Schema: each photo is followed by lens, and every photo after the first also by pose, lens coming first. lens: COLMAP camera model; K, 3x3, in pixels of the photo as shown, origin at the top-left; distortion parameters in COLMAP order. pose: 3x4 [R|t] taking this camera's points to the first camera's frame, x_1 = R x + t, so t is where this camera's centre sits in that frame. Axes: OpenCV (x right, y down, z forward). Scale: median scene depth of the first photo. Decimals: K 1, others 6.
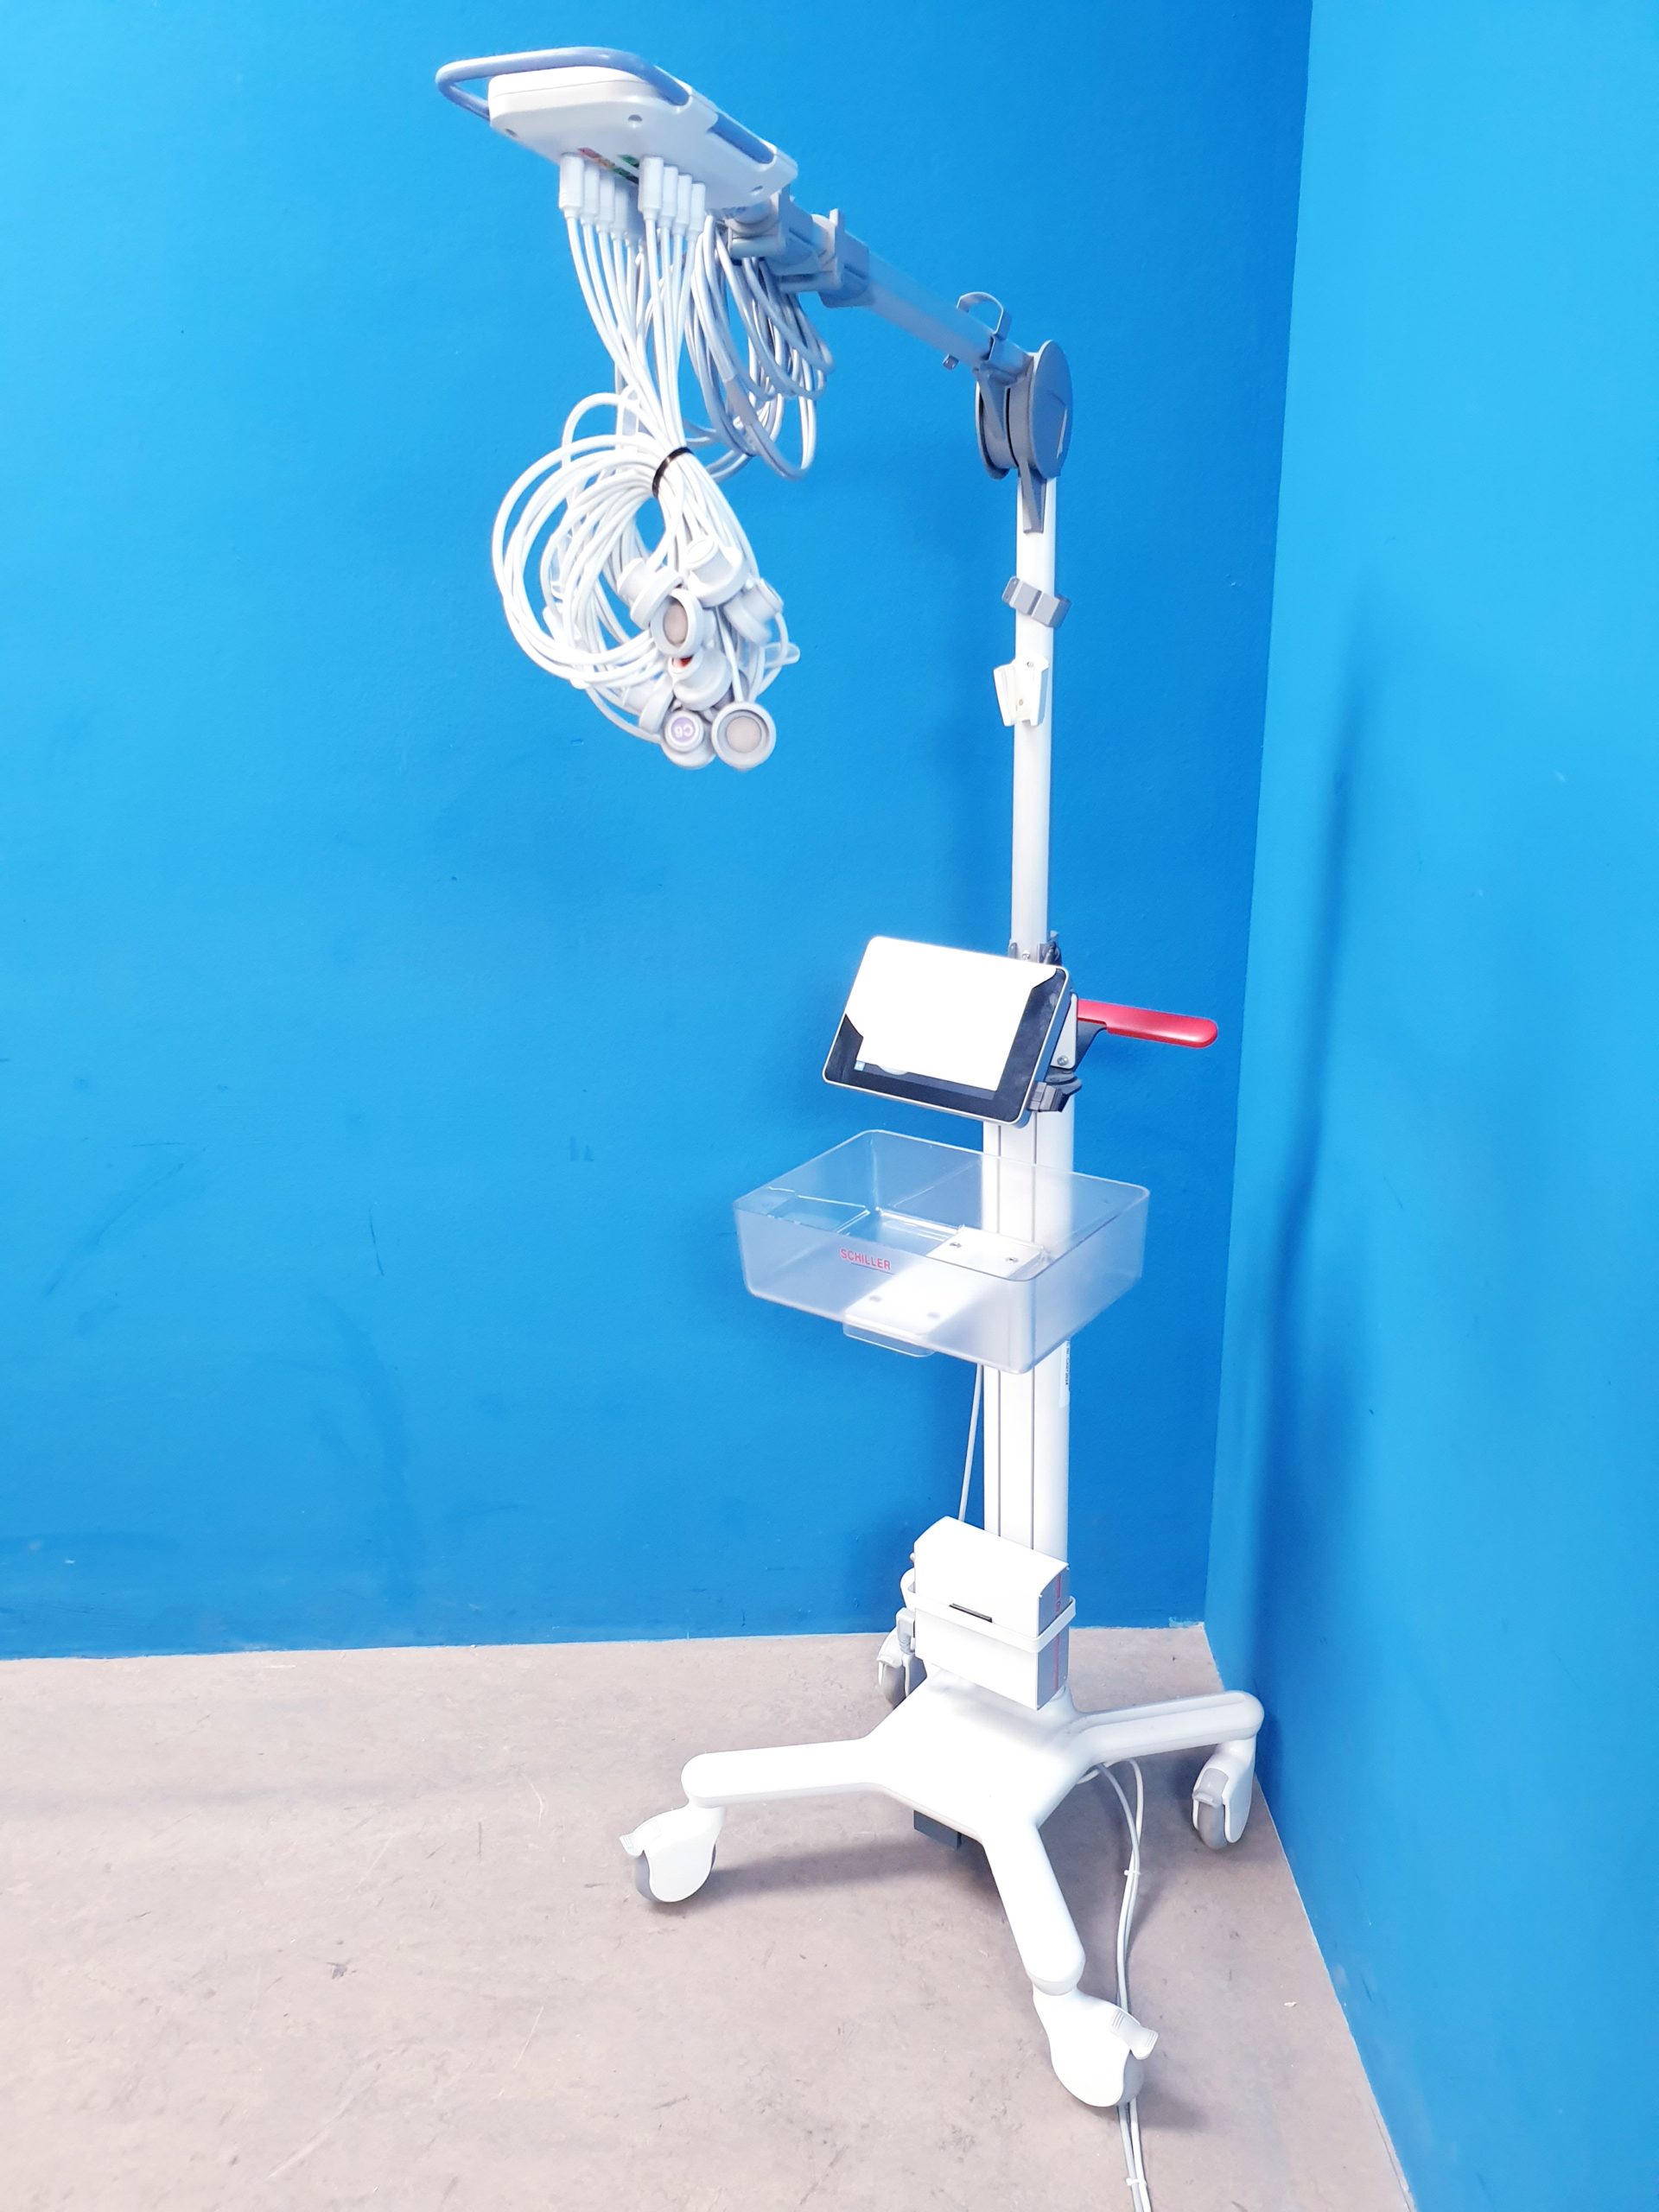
lens RADIAL K [[1736.9, 0, 844.4], [0, 1736.9, 1088.5], [0, 0, 1]] dist [-0.025260, 0.057263]
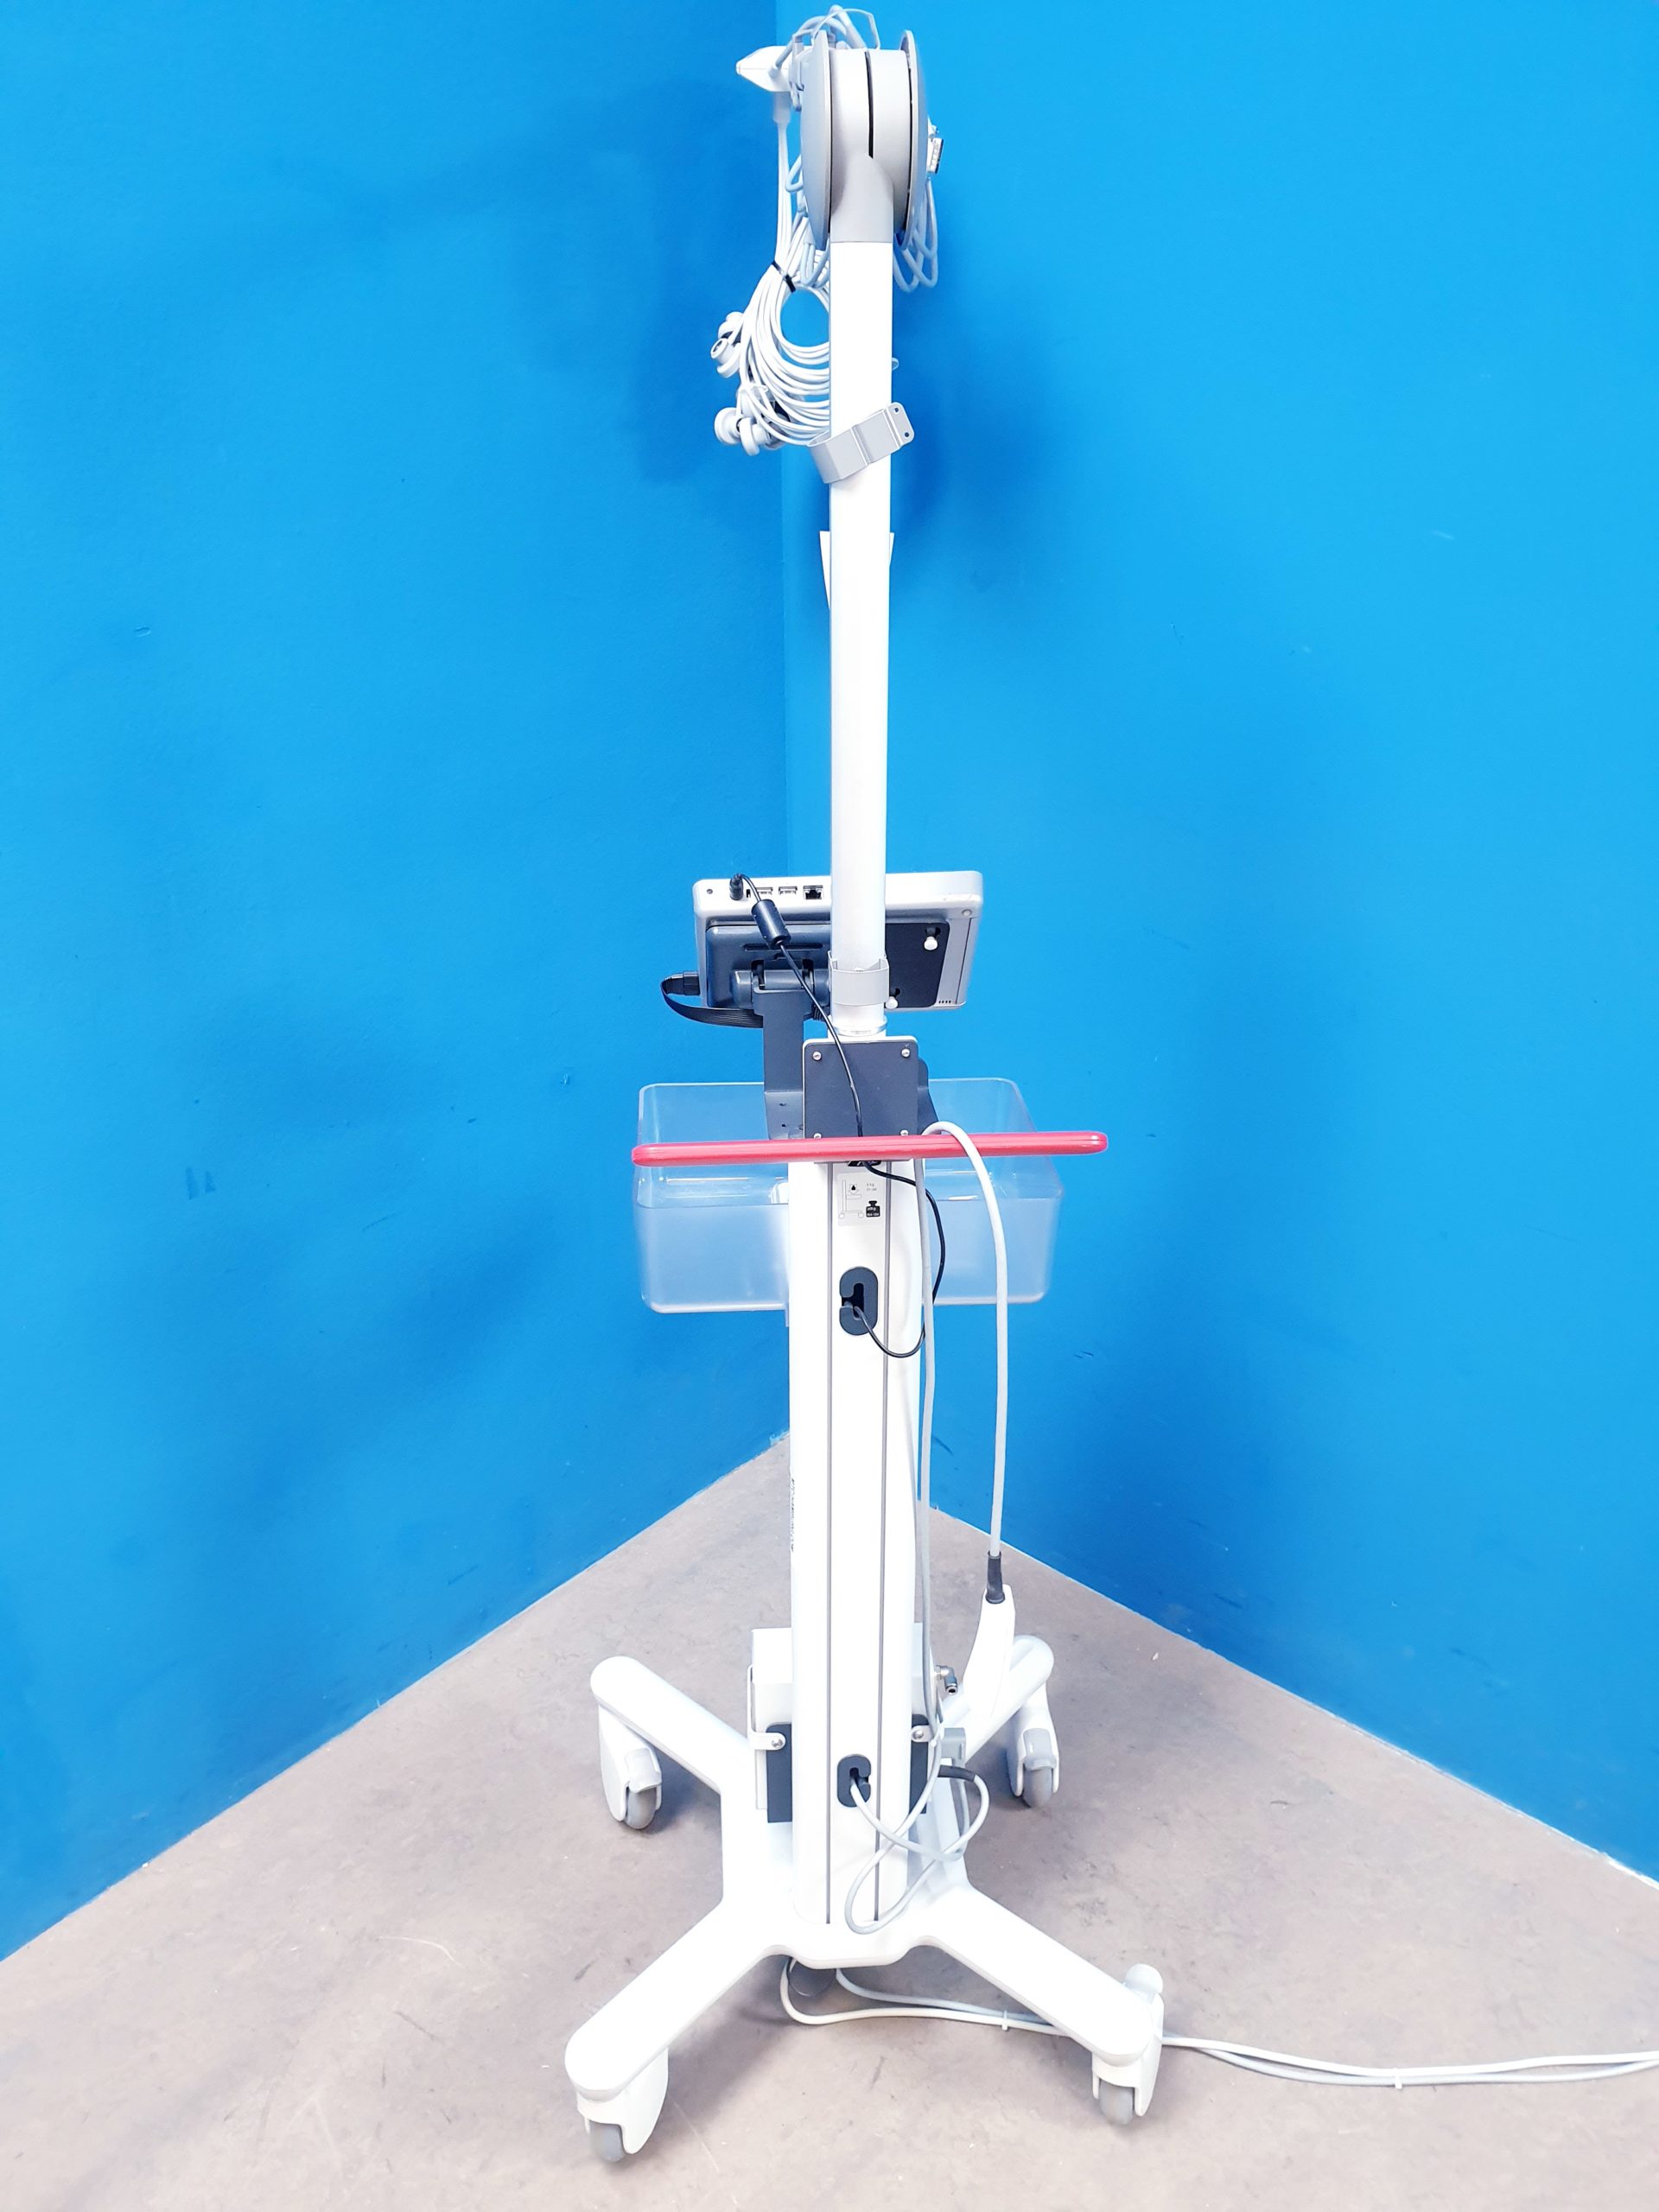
lens RADIAL K [[1736.9, 0, 829.1], [0, 1736.9, 1100.0], [0, 0, 1]] dist [-0.025260, 0.057263]
pose [[0.676054, -0.294127, 0.675604, -0.535407], [0.233158, 0.955157, 0.182518, -0.082744], [-0.698991, 0.034130, 0.714315, 0.300989]]
